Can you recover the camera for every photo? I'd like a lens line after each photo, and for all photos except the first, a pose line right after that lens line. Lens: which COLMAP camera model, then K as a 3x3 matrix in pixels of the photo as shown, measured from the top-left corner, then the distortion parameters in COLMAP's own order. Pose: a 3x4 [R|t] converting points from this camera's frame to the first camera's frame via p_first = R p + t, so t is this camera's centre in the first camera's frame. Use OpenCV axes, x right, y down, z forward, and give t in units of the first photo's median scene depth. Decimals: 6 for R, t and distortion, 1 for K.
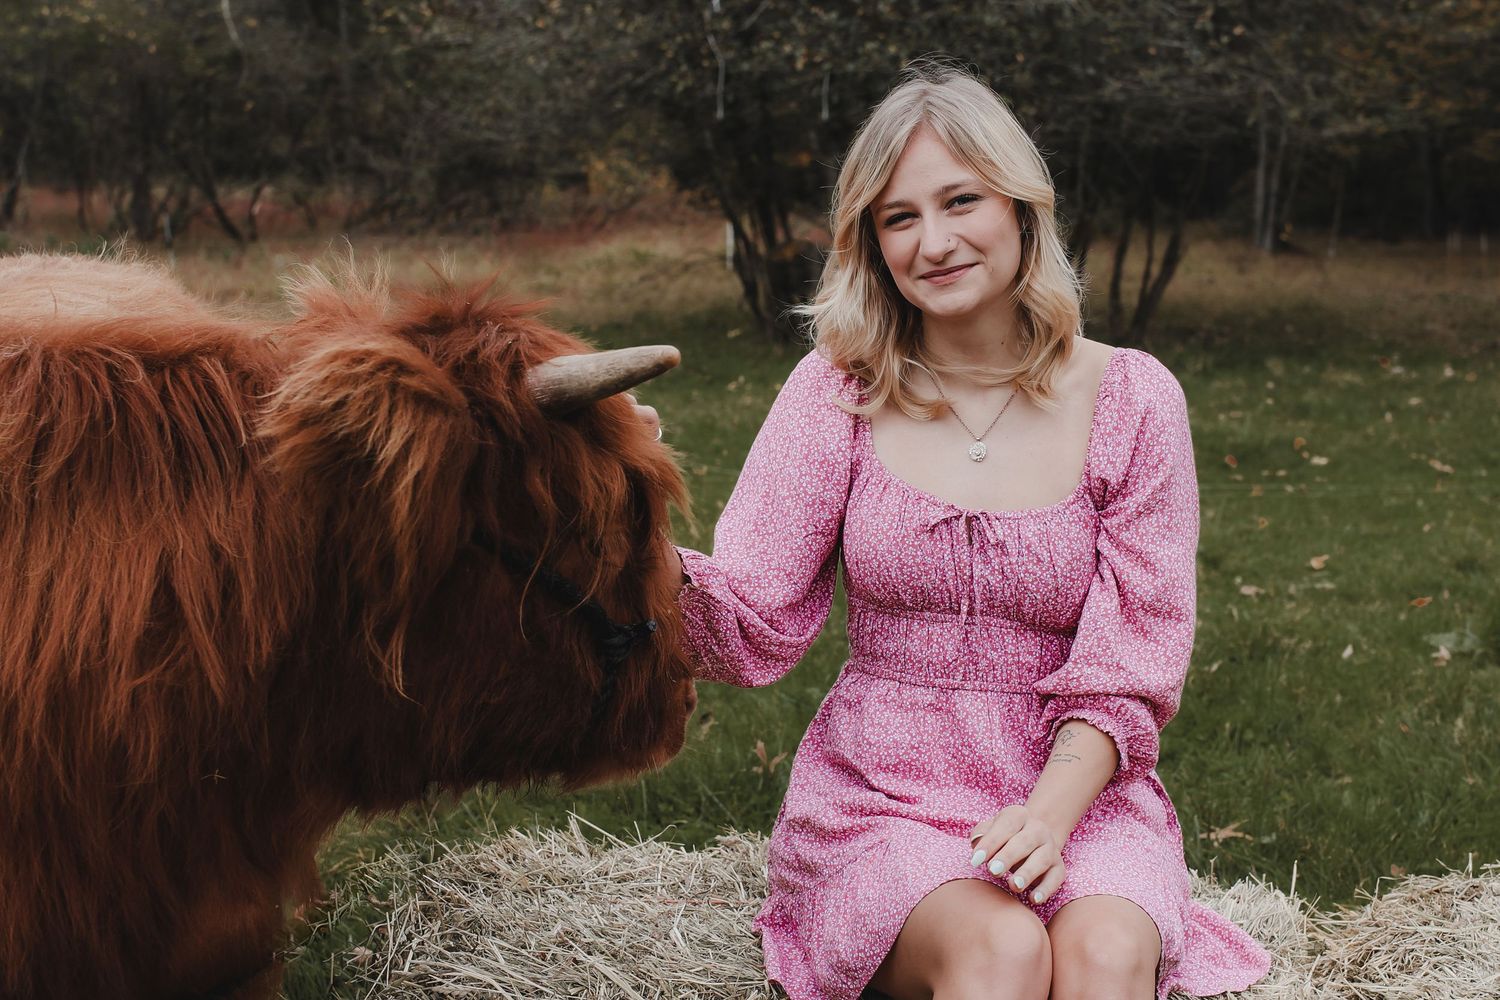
lens RADIAL K [[2490.7, 0, 752.9], [0, 2490.7, 486.6], [0, 0, 1]] dist [-0.031027, 0.000000]
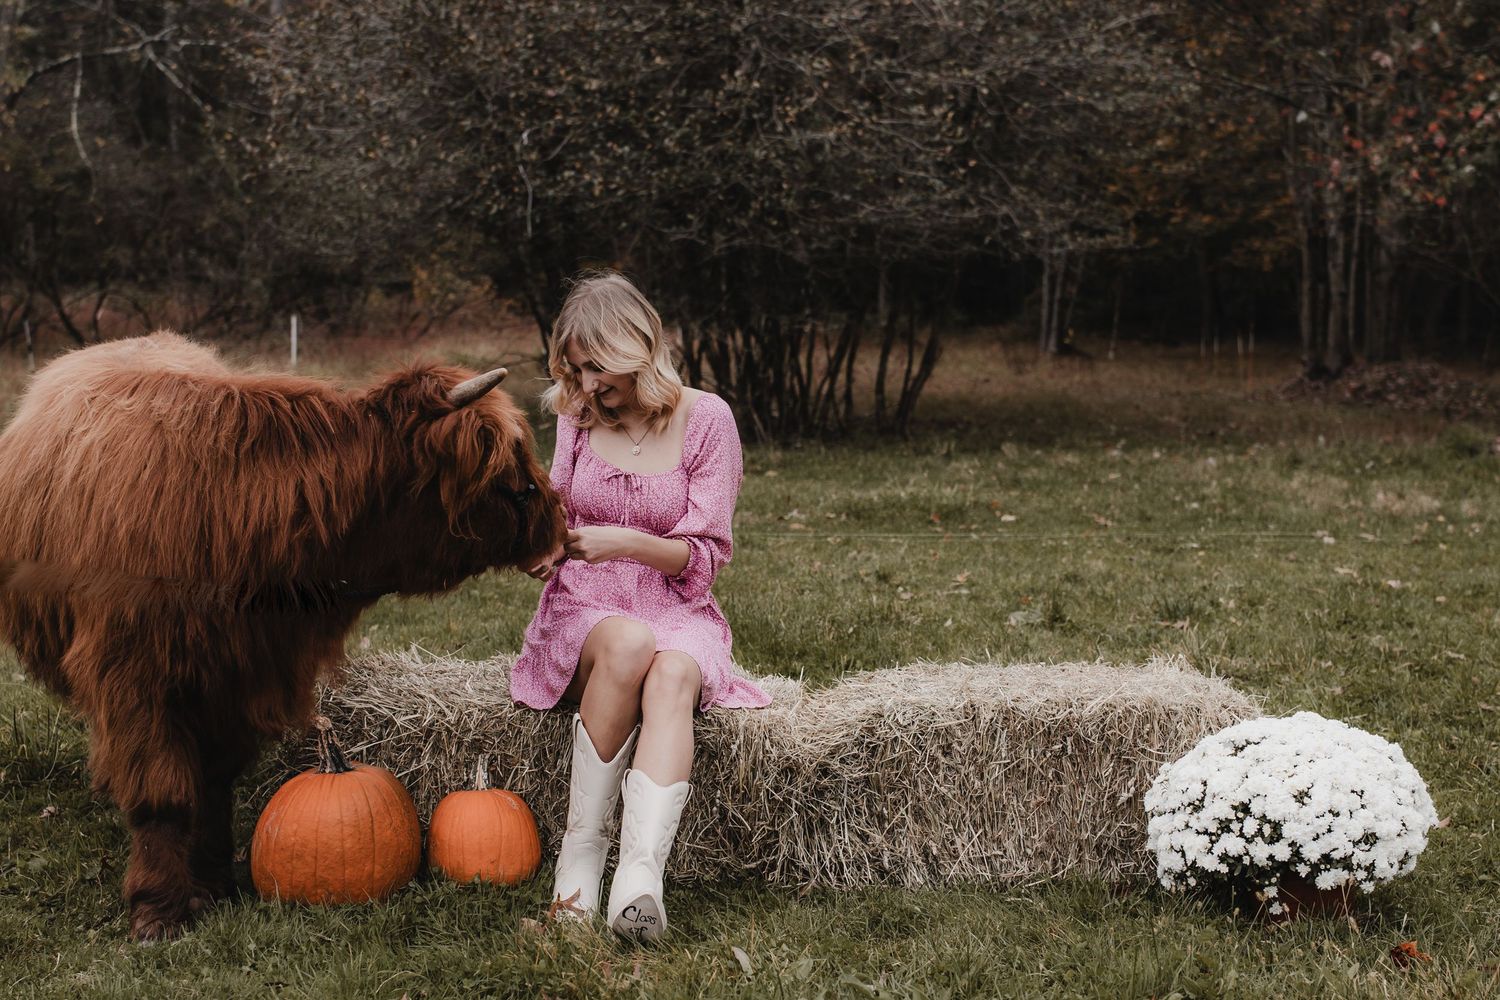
lens RADIAL K [[2490.7, 0, 743.3], [0, 2490.7, 507.6], [0, 0, 1]] dist [-0.031027, 0.000000]
pose [[0.997785, -0.004982, 0.066336, 0.008563], [0.007214, 0.999414, -0.033453, 0.016018], [-0.066130, 0.033858, 0.997236, -0.147422]]
